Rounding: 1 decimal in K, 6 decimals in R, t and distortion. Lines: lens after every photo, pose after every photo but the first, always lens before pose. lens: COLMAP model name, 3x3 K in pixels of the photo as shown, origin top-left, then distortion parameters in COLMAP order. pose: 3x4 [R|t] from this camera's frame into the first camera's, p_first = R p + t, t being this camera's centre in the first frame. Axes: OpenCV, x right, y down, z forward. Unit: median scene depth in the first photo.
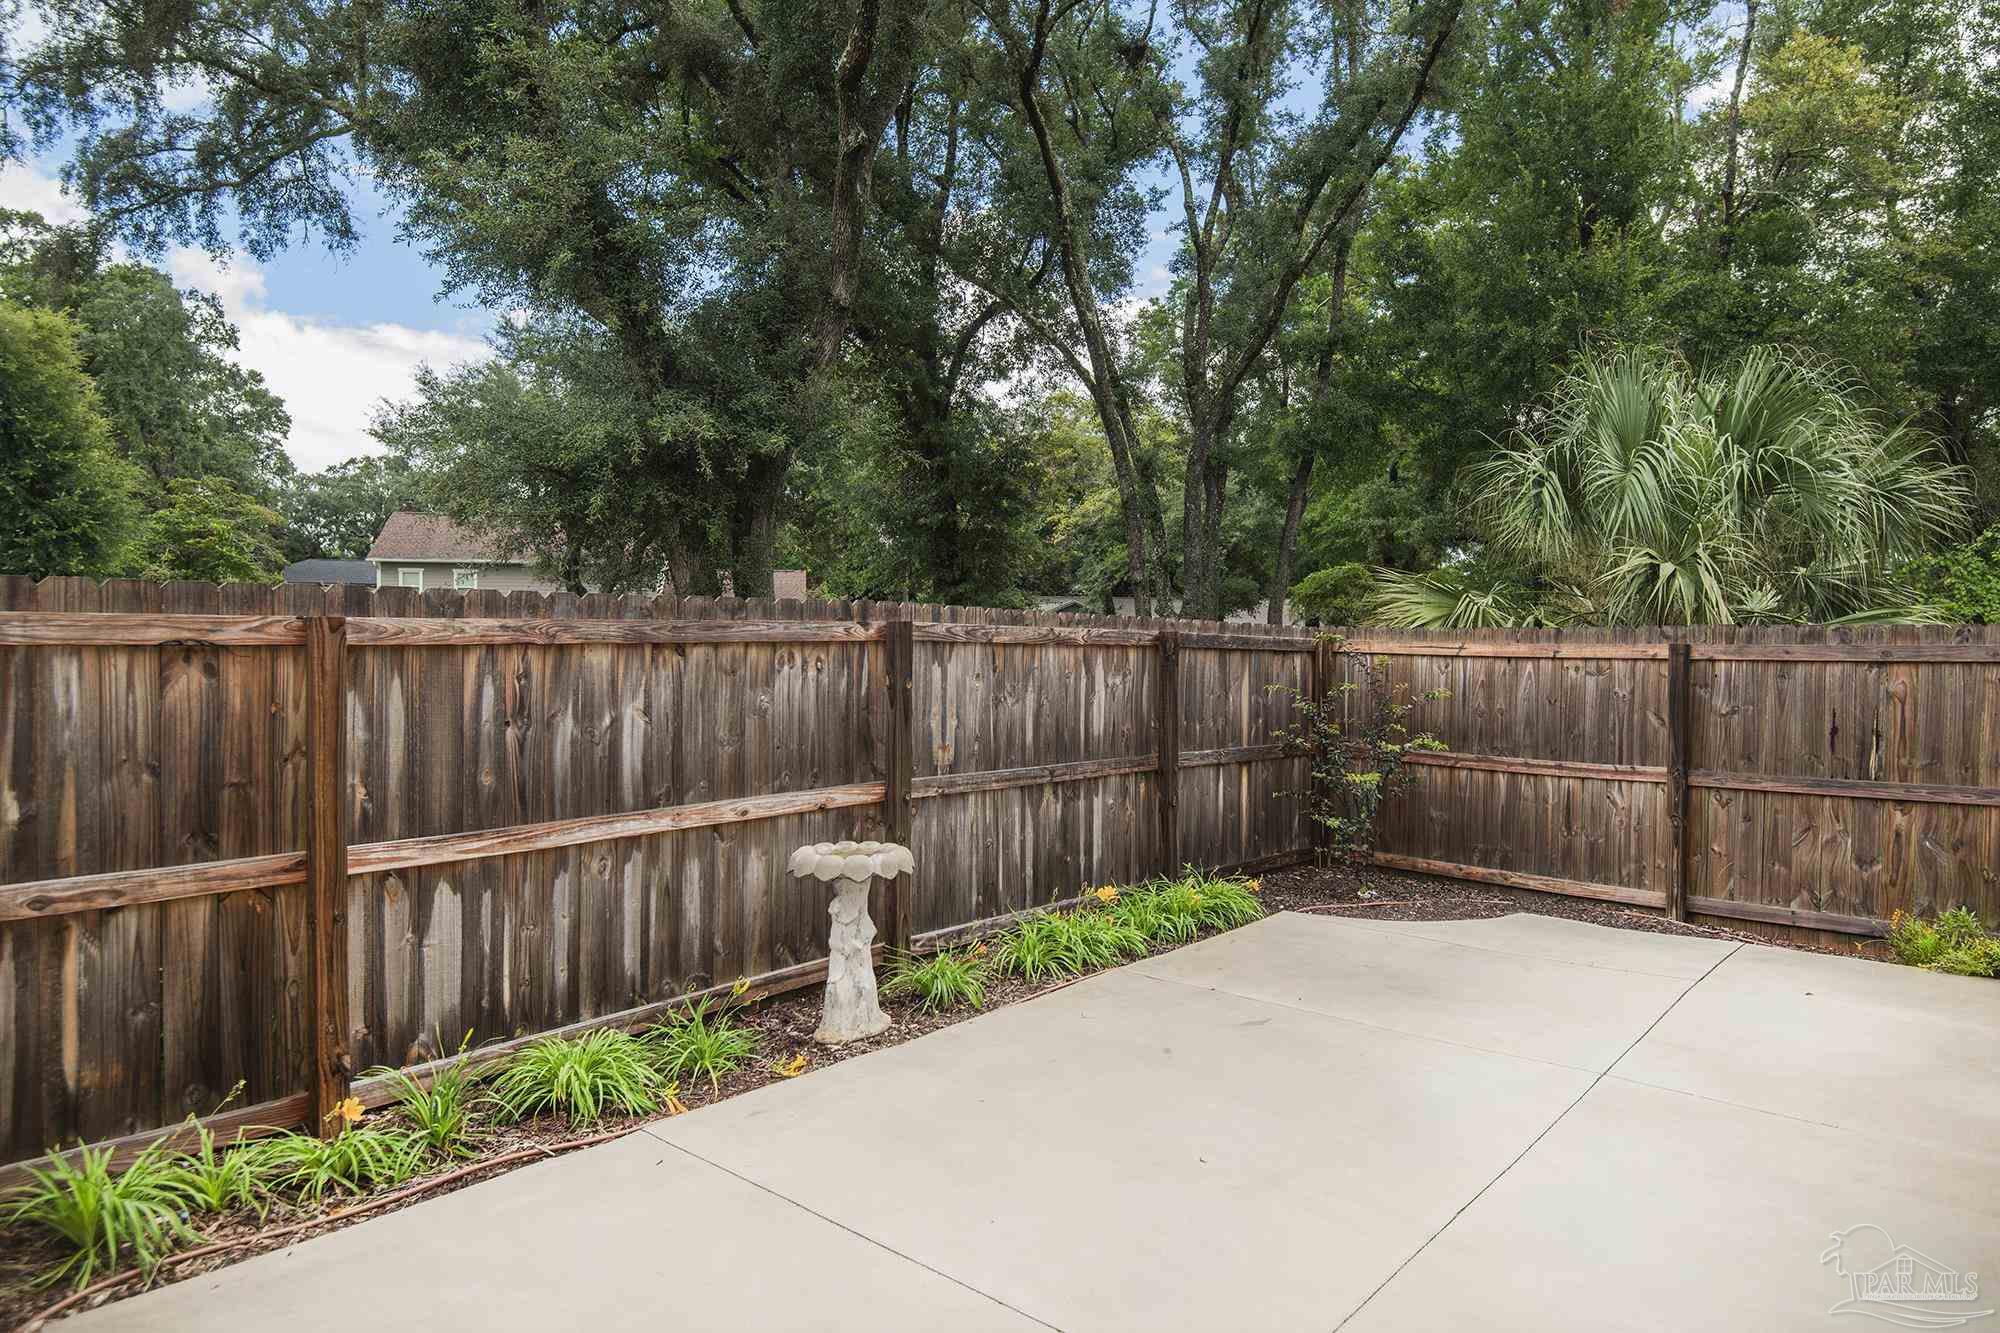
lens RADIAL K [[1161.3, 0, 1000.0], [0, 1161.3, 666.5], [0, 0, 1]] dist [0.000189, -0.002040]
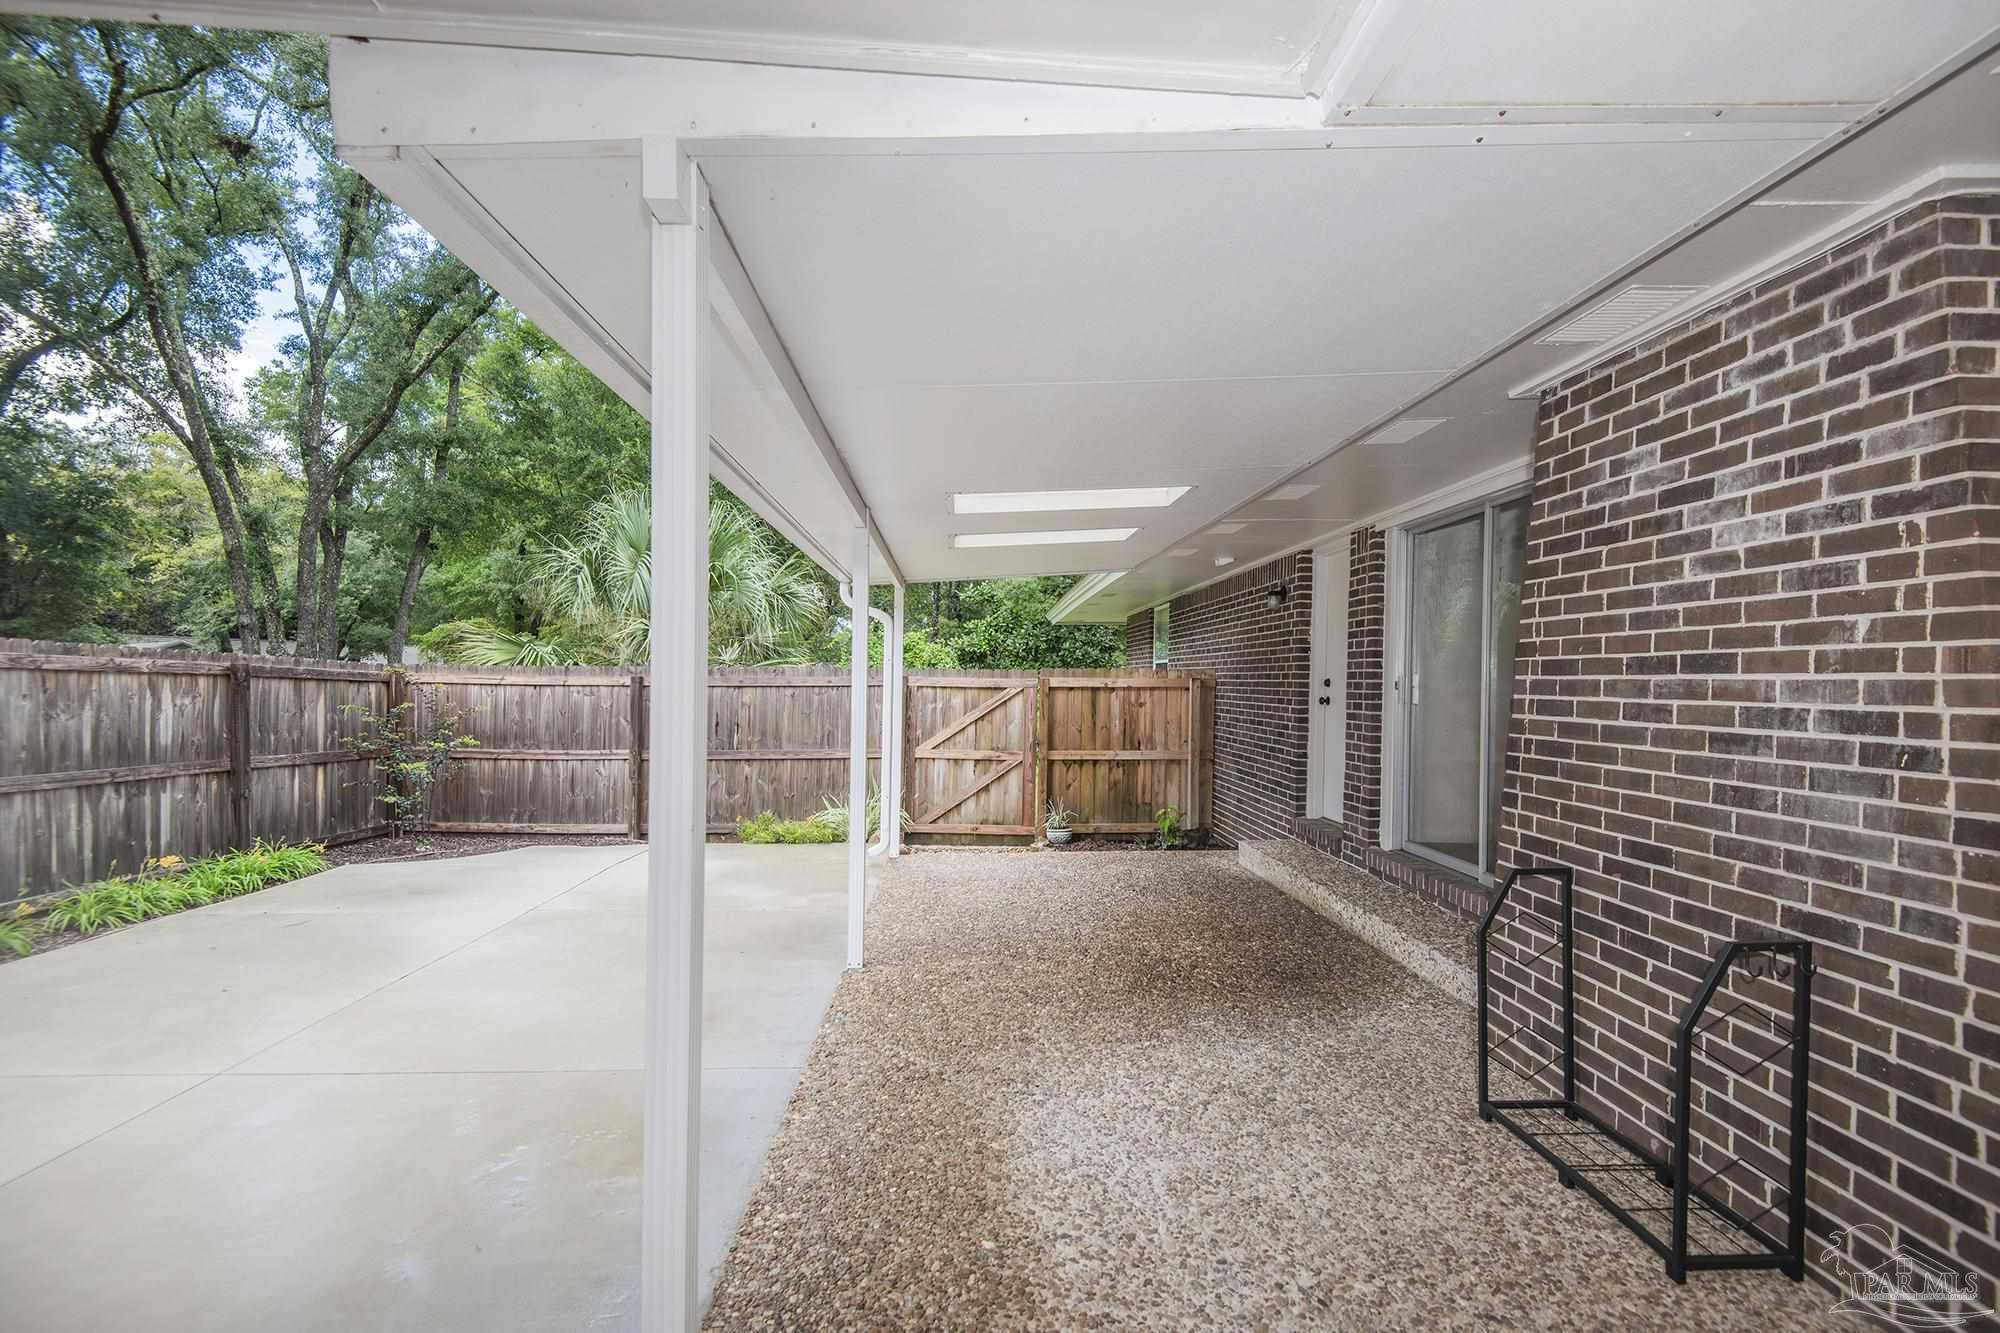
lens RADIAL K [[910.9, 0, 1000.3], [0, 910.9, 695.5], [0, 0, 1]] dist [0.013228, -0.009252]
pose [[0.706505, -0.008975, 0.707652, 0.019293], [0.015979, 0.999867, -0.003273, 0.020351], [-0.707528, 0.013620, 0.706554, -0.297384]]
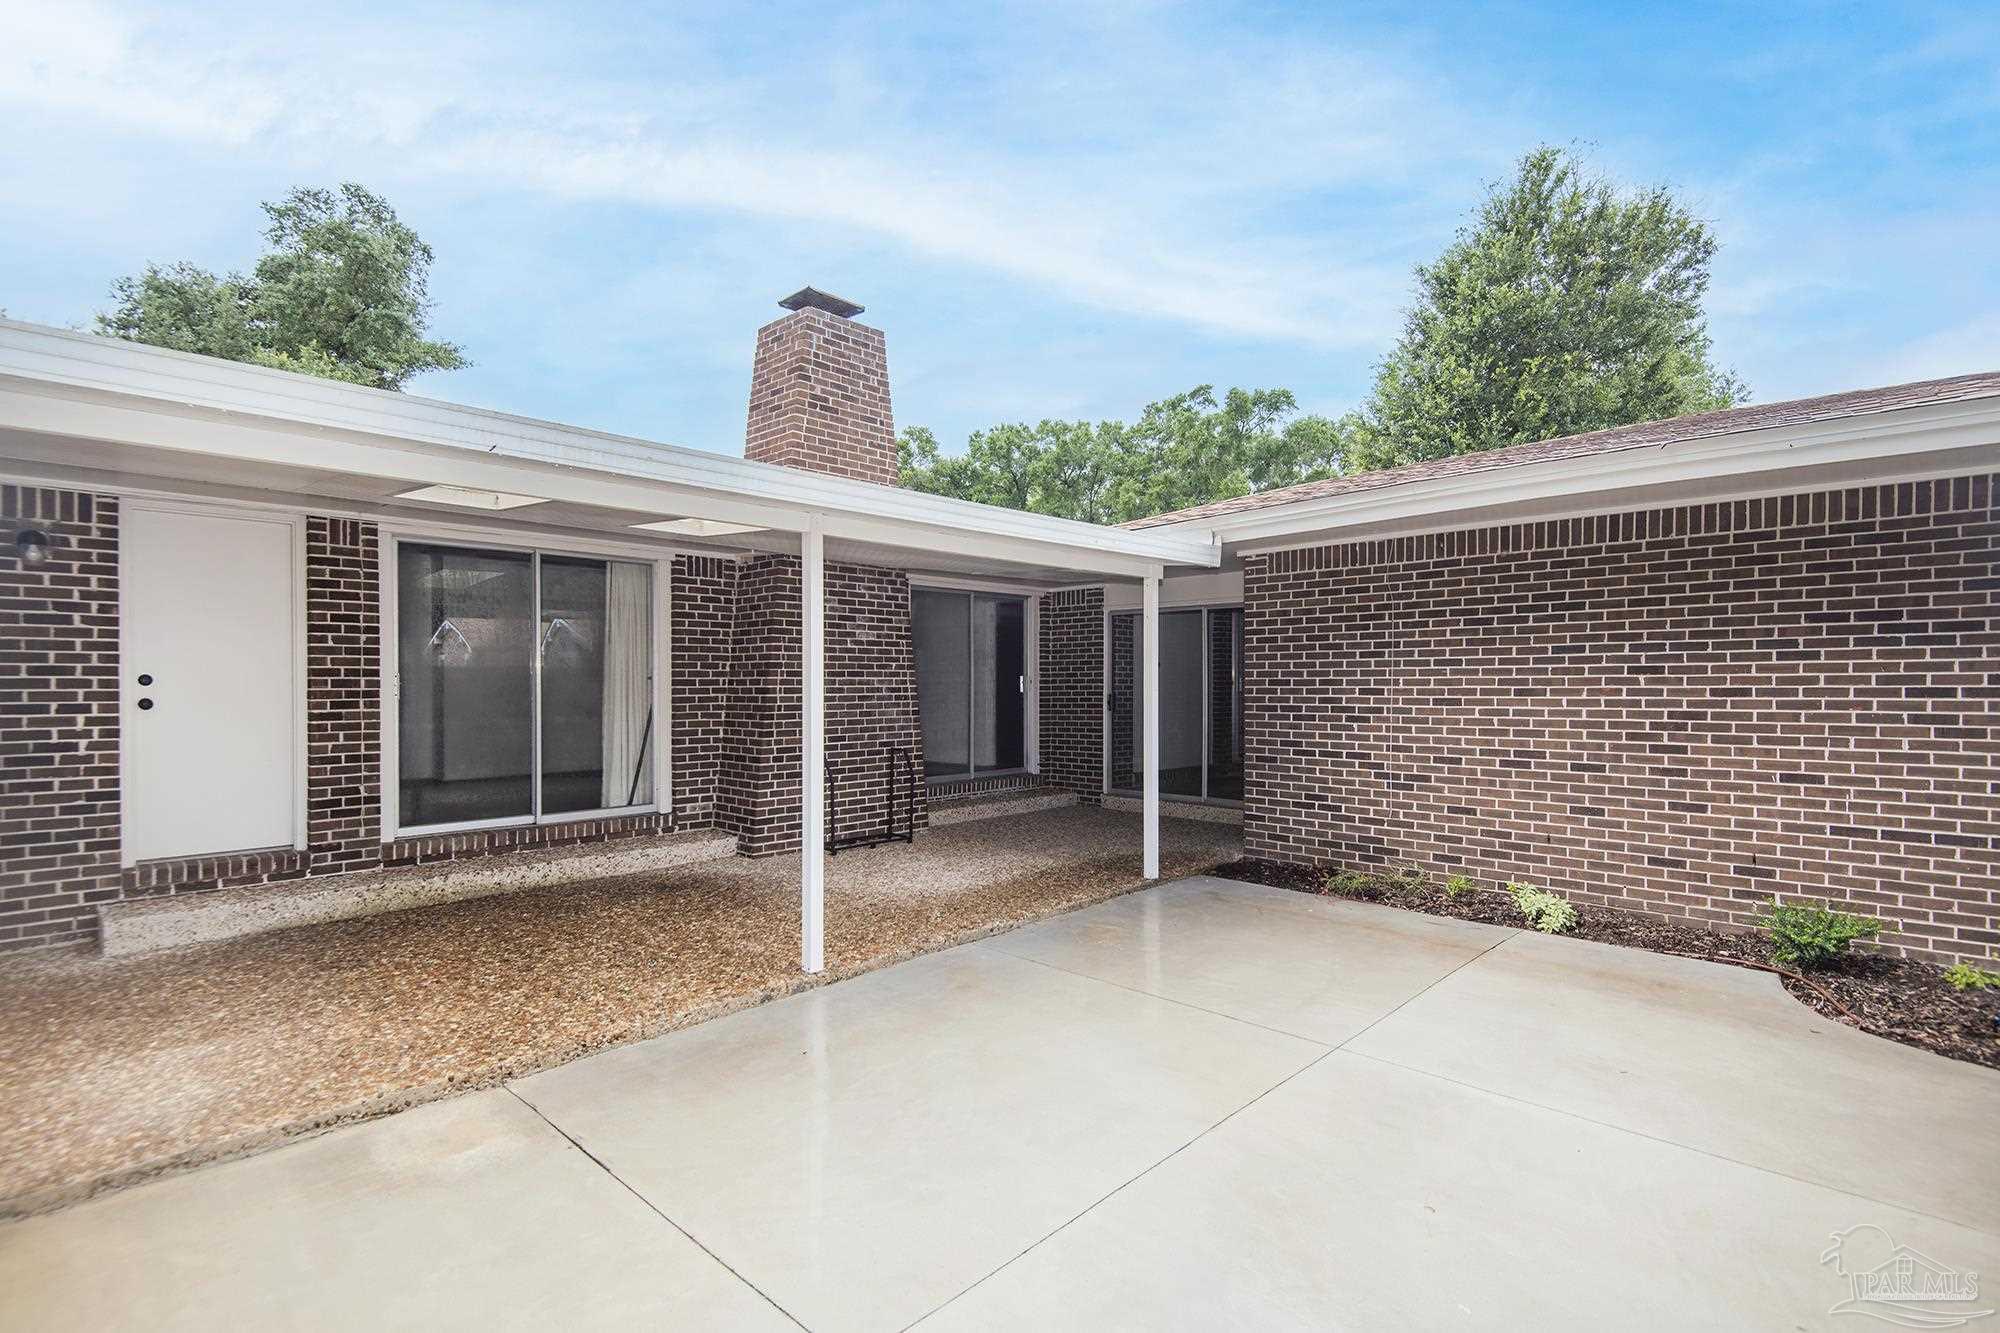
lens RADIAL K [[944.5, 0, 998.3], [0, 944.5, 679.9], [0, 0, 1]] dist [0.054189, -0.028392]
pose [[-0.999694, -0.006730, 0.023813, 0.232697], [-0.005935, 0.999428, 0.033285, -0.016583], [-0.024023, 0.033133, -0.999162, 0.781531]]
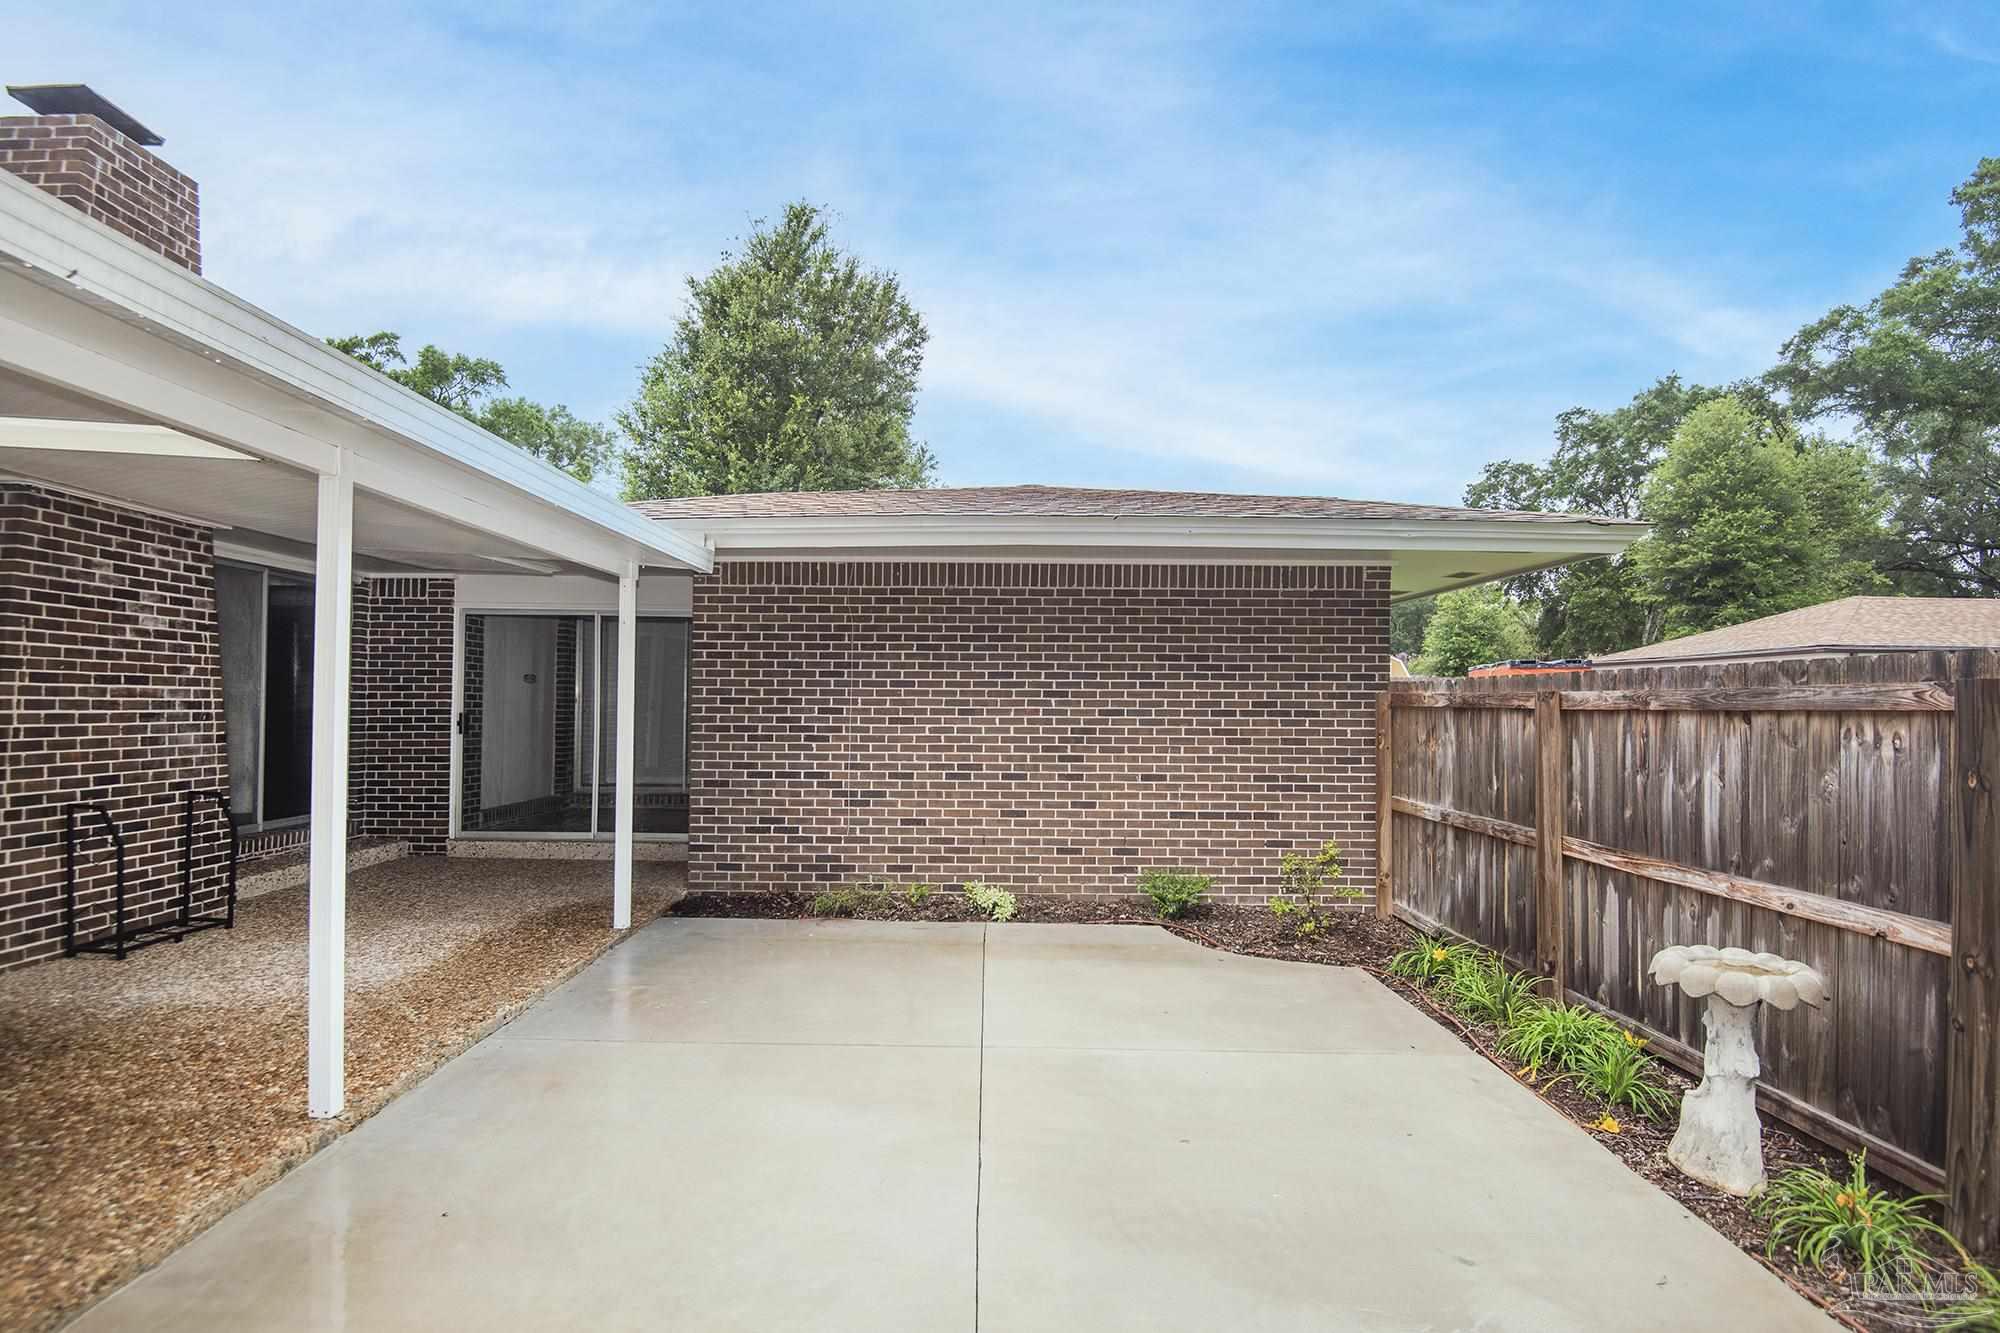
lens RADIAL K [[1049.8, 0, 966.0], [0, 1049.8, 676.6], [0, 0, 1]] dist [0.021454, -0.034810]
pose [[-0.747473, -0.033718, -0.663436, 0.467971], [-0.040236, 0.999175, -0.005449, -0.010148], [0.663073, 0.022621, -0.748213, 0.709053]]
